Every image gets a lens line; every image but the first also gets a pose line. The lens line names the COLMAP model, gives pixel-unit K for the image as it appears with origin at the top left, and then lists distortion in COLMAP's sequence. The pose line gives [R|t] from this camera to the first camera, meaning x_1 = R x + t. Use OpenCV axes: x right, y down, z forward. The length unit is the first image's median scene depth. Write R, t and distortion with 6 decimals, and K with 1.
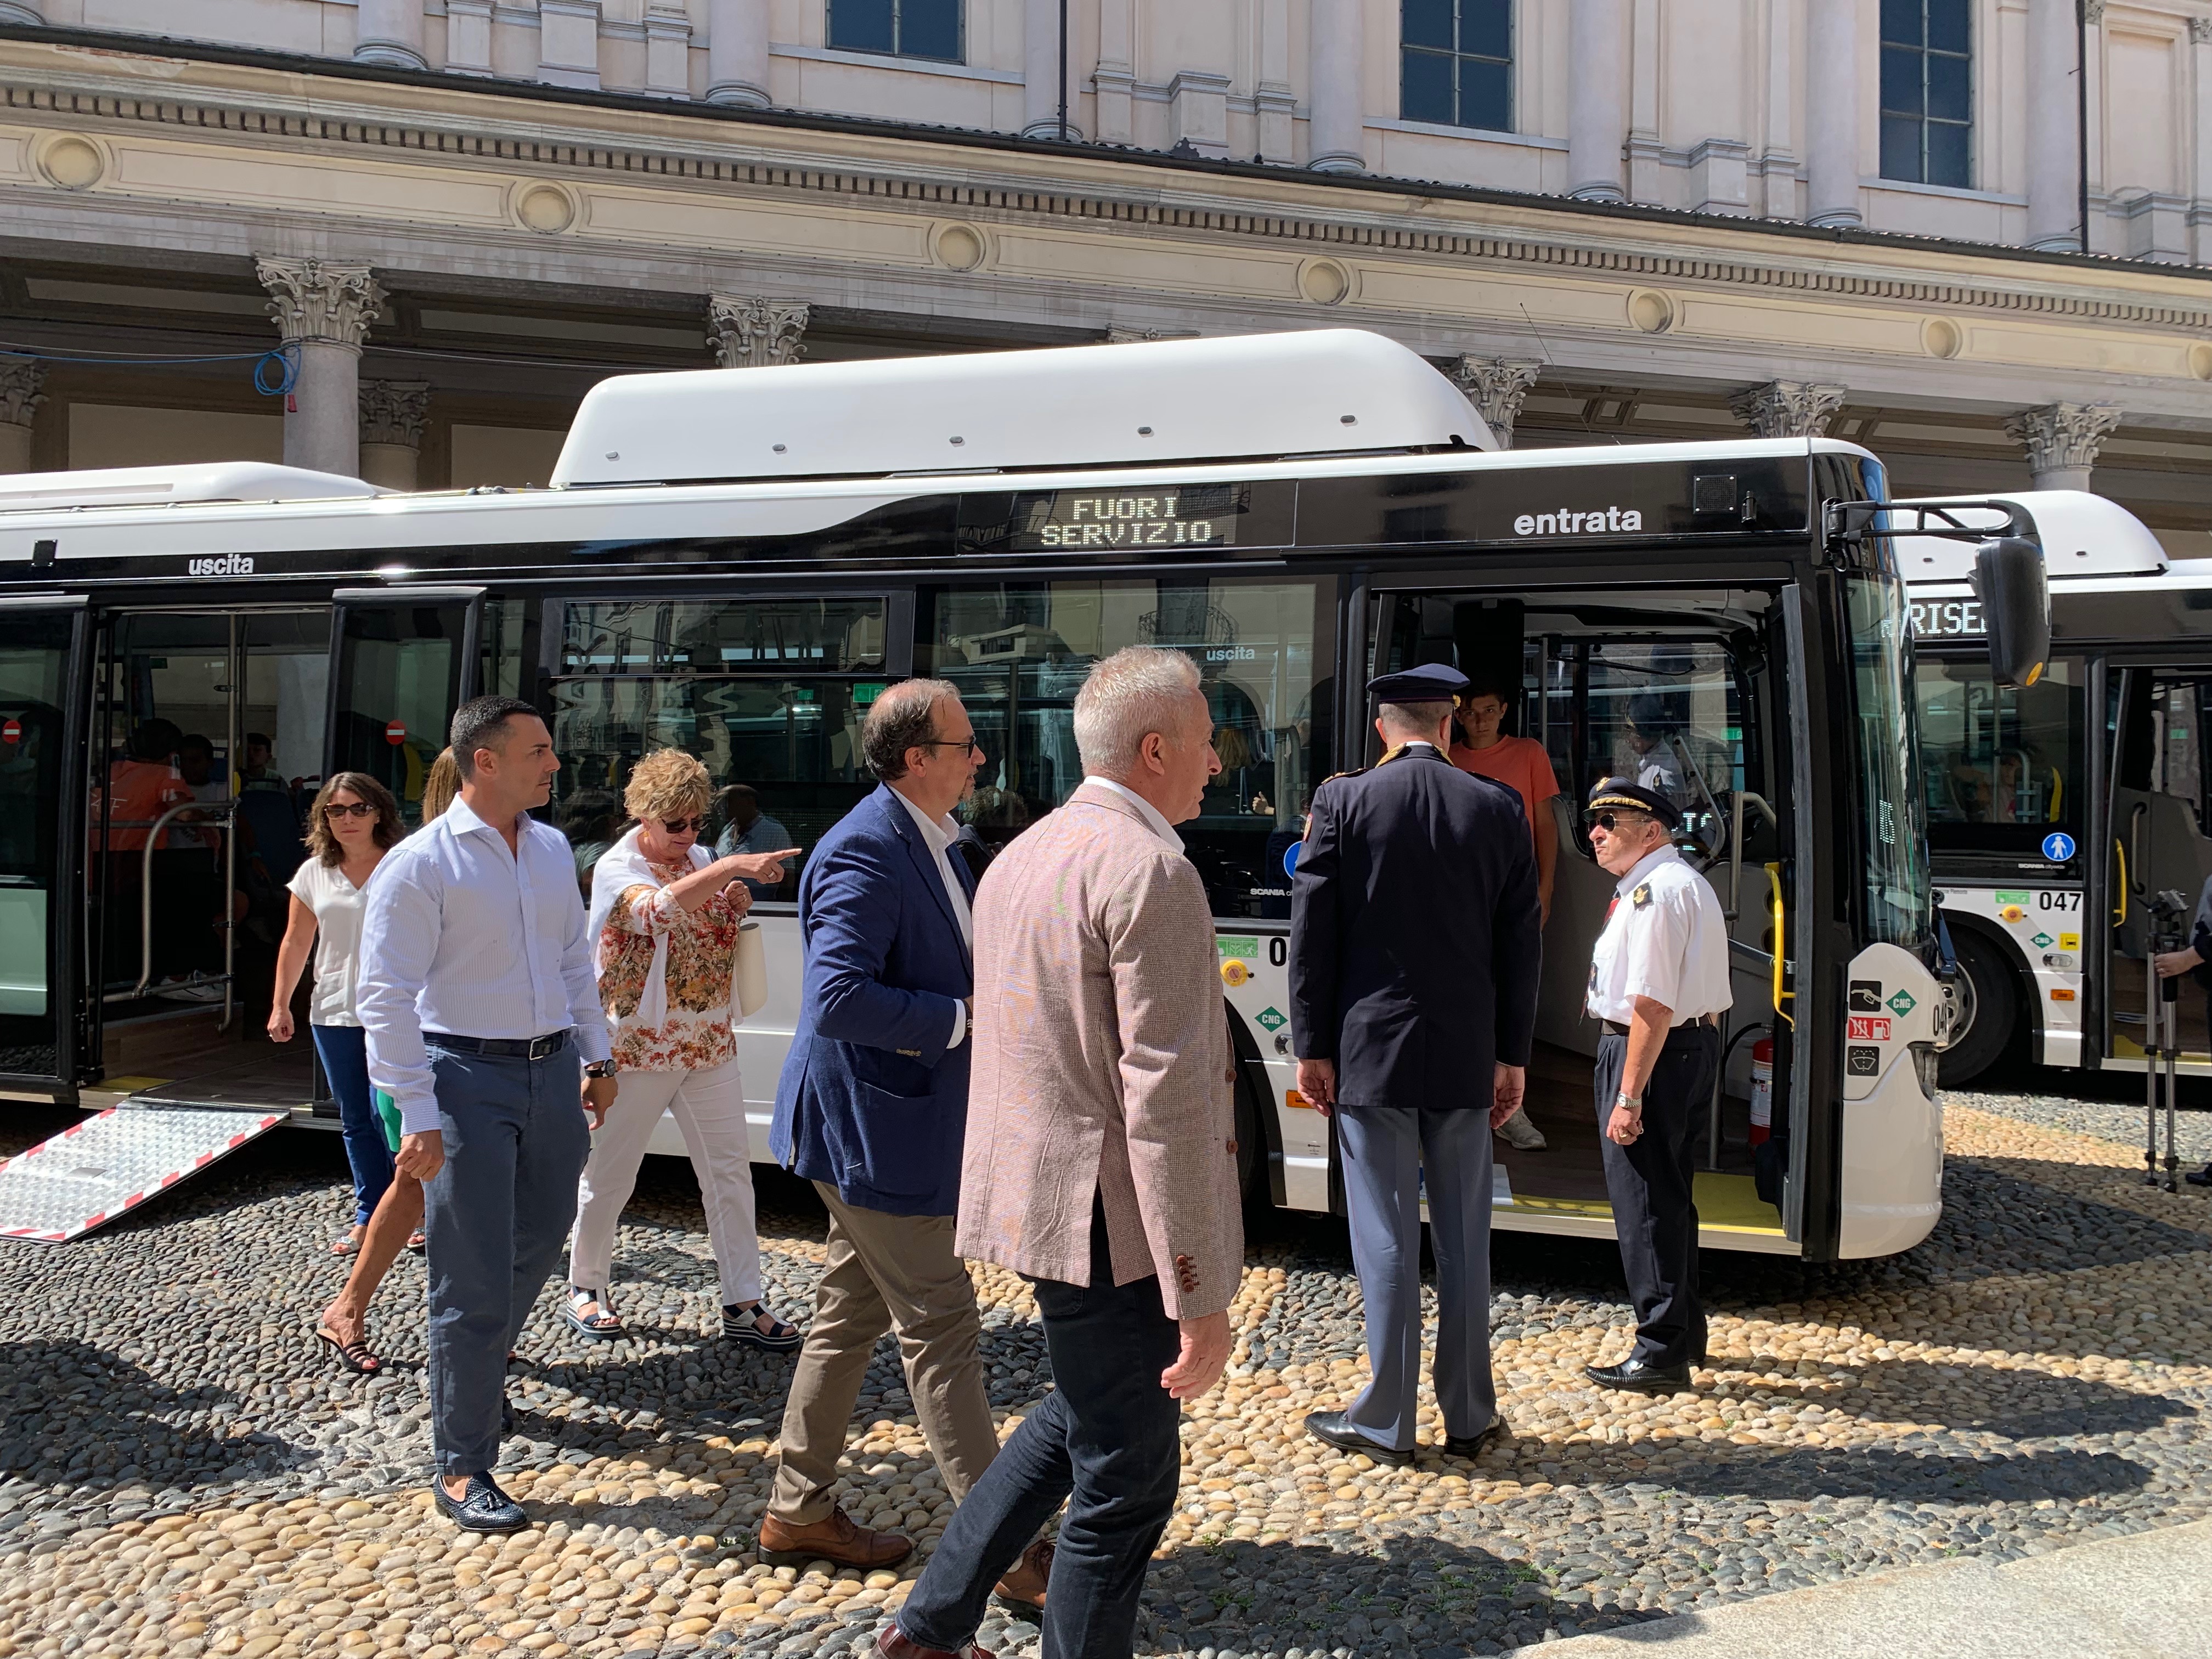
lens RADIAL K [[1687.3, 0, 1094.0], [0, 1687.3, 824.0], [0, 0, 1]] dist [0.016427, -0.010502]
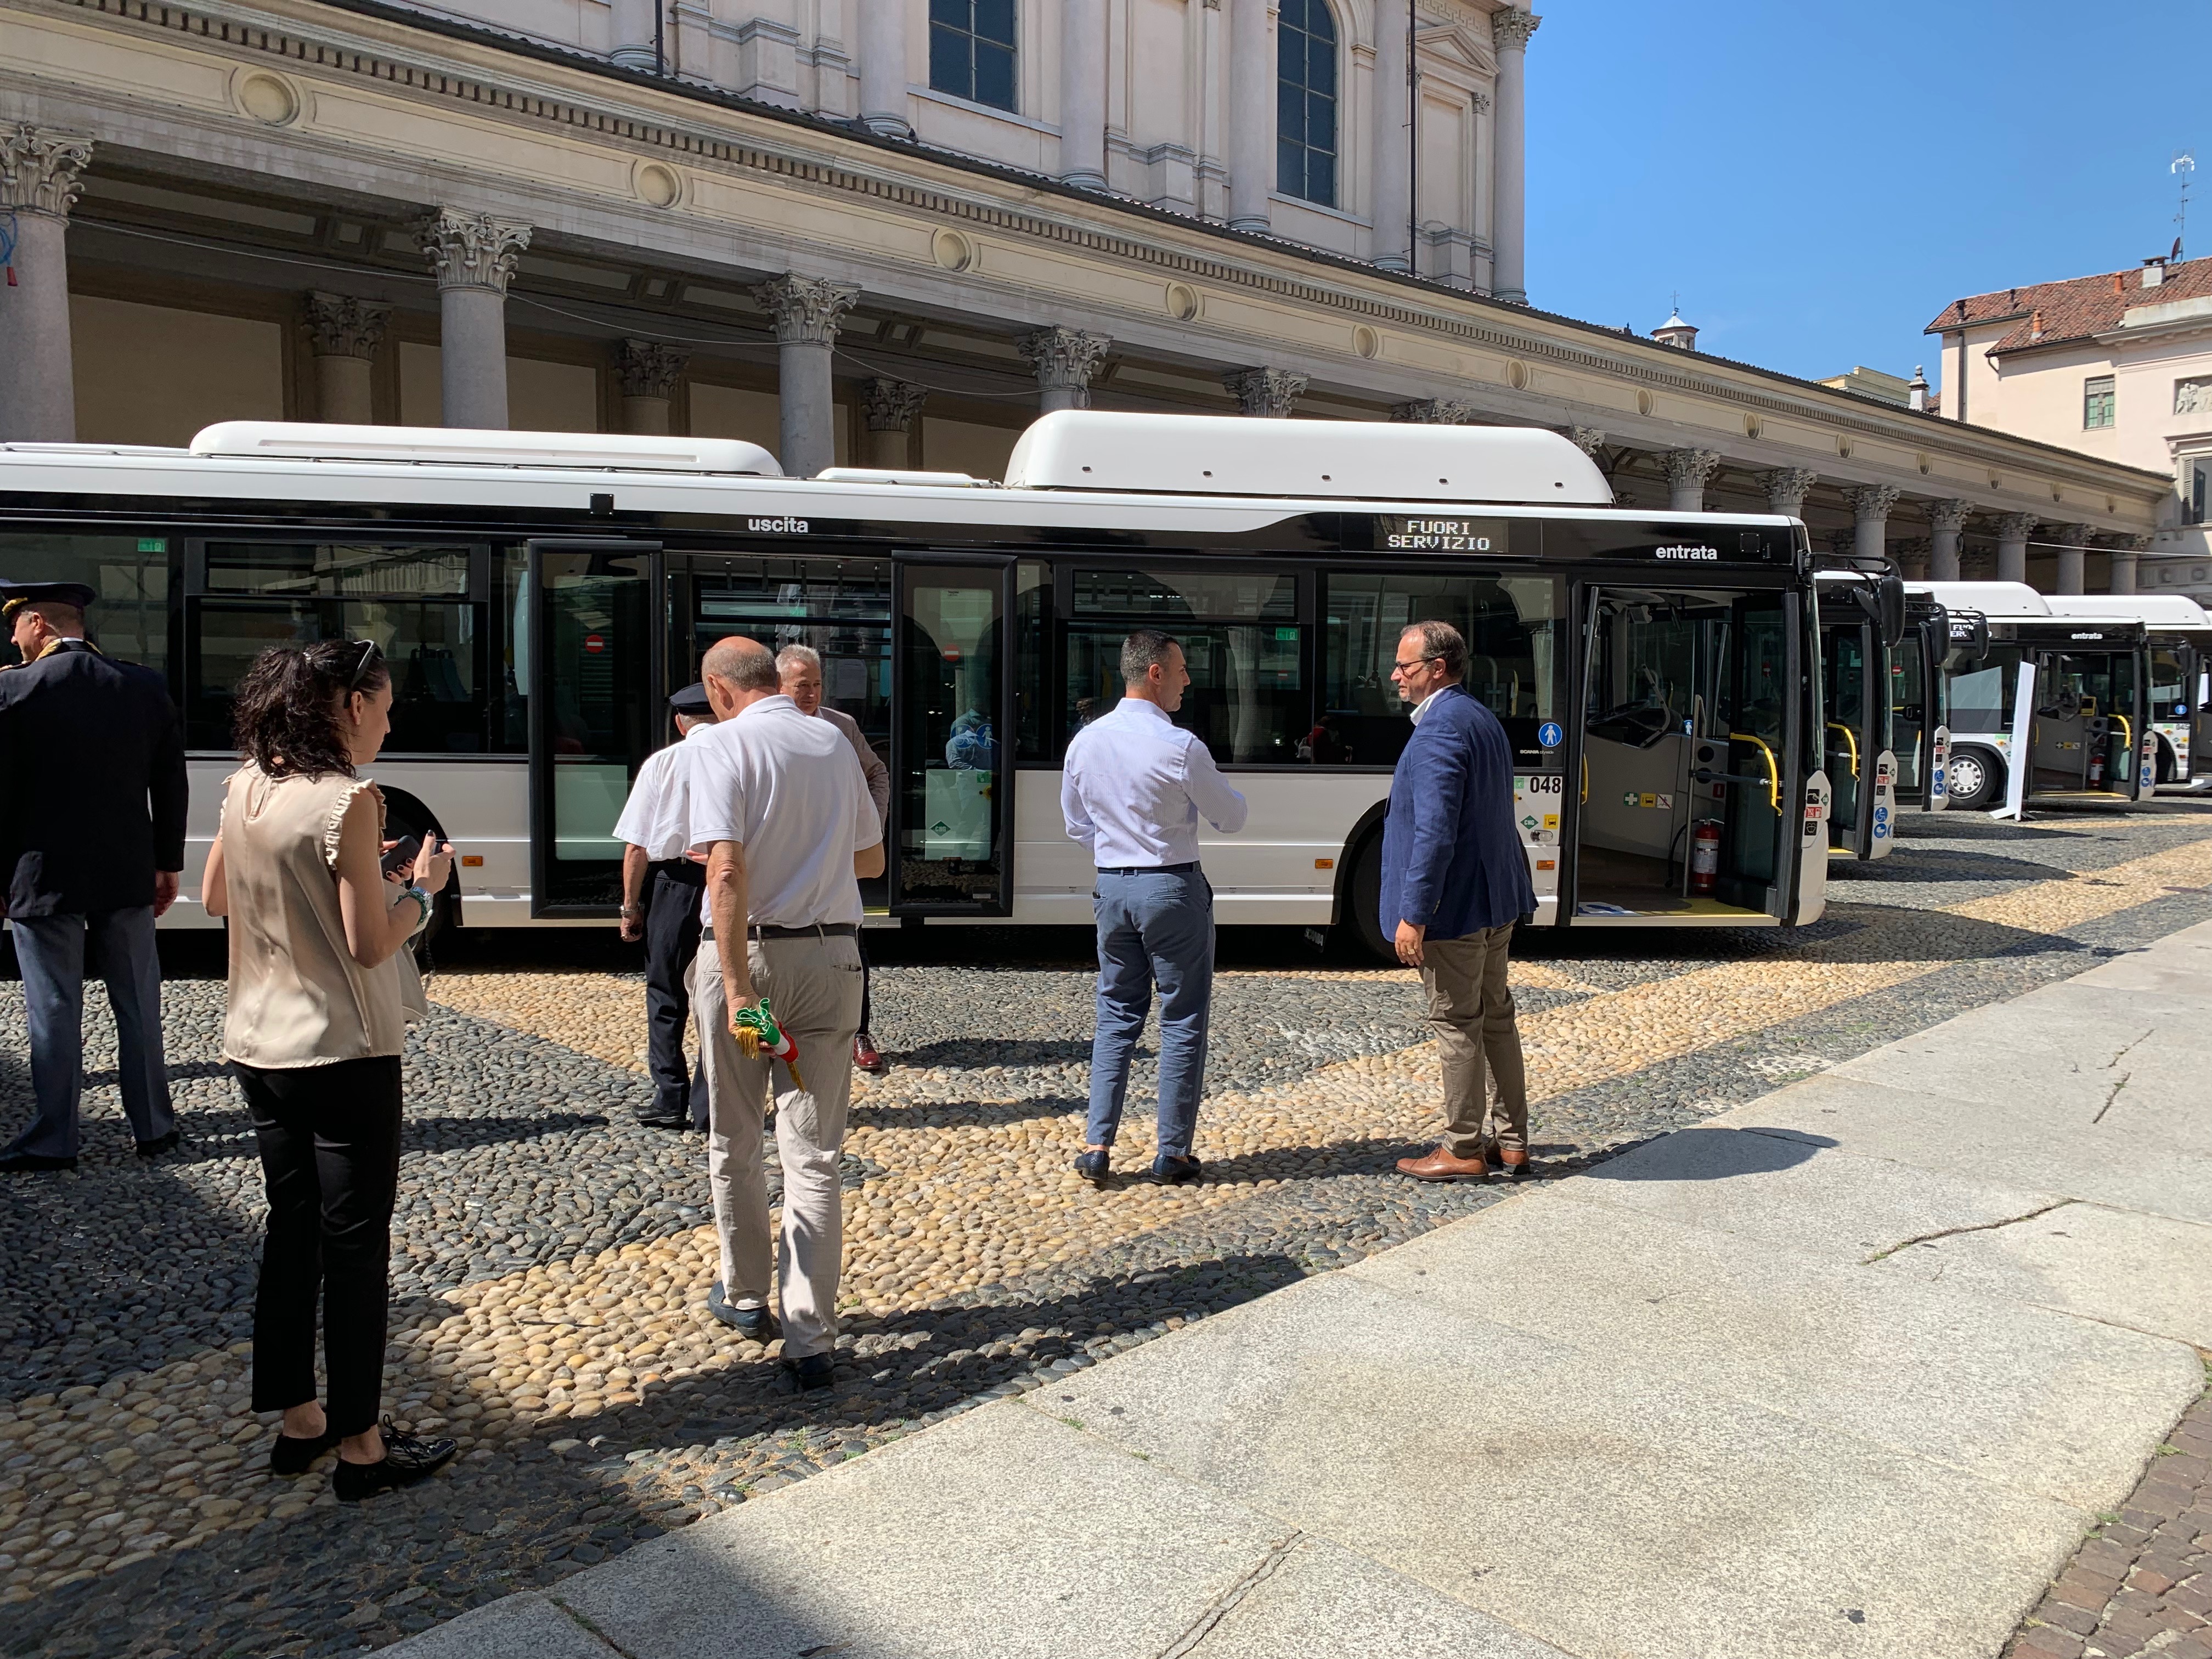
lens RADIAL K [[1683.9, 0, 1115.4], [0, 1683.9, 821.6], [0, 0, 1]] dist [0.005852, 0.004764]
pose [[0.904342, -0.027525, 0.425921, -0.312682], [0.003233, 0.998331, 0.057652, 0.003235], [-0.426797, -0.050760, 0.902922, -0.127481]]
